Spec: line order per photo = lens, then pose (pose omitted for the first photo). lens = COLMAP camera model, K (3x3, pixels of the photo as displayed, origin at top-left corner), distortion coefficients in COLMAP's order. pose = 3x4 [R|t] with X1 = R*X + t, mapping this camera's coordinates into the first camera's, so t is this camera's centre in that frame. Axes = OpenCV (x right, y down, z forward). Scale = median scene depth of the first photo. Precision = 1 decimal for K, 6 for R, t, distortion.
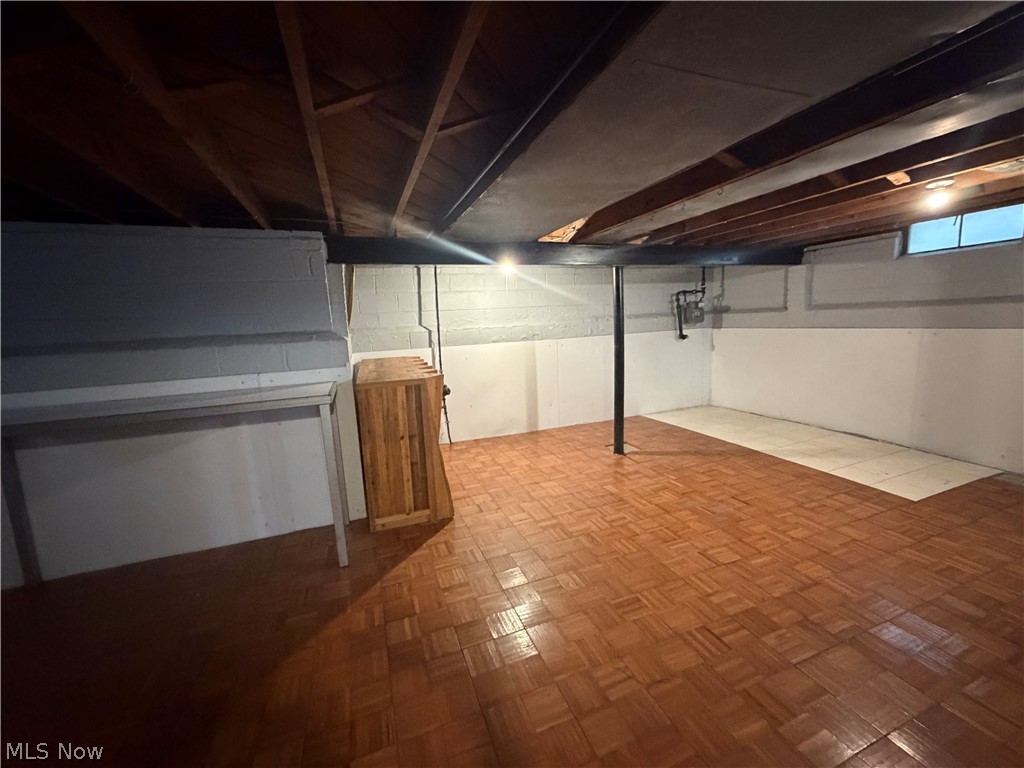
lens RADIAL K [[409.6, 0, 509.0], [0, 409.6, 385.3], [0, 0, 1]] dist [0.001879, -0.000597]
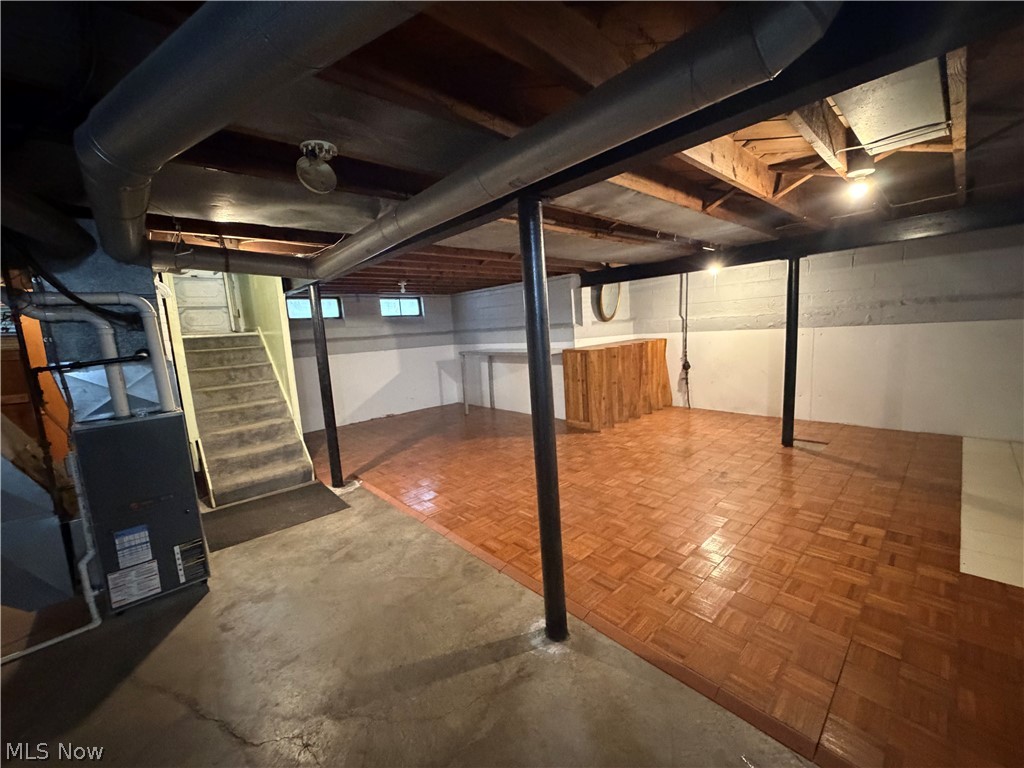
lens RADIAL K [[409.6, 0, 510.6], [0, 409.6, 382.1], [0, 0, 1]] dist [0.001879, -0.000597]
pose [[0.370821, 0.146619, -0.917058, 1.309606], [-0.096478, 0.988198, 0.118981, -0.057395], [0.923680, 0.044355, 0.380590, -0.016238]]
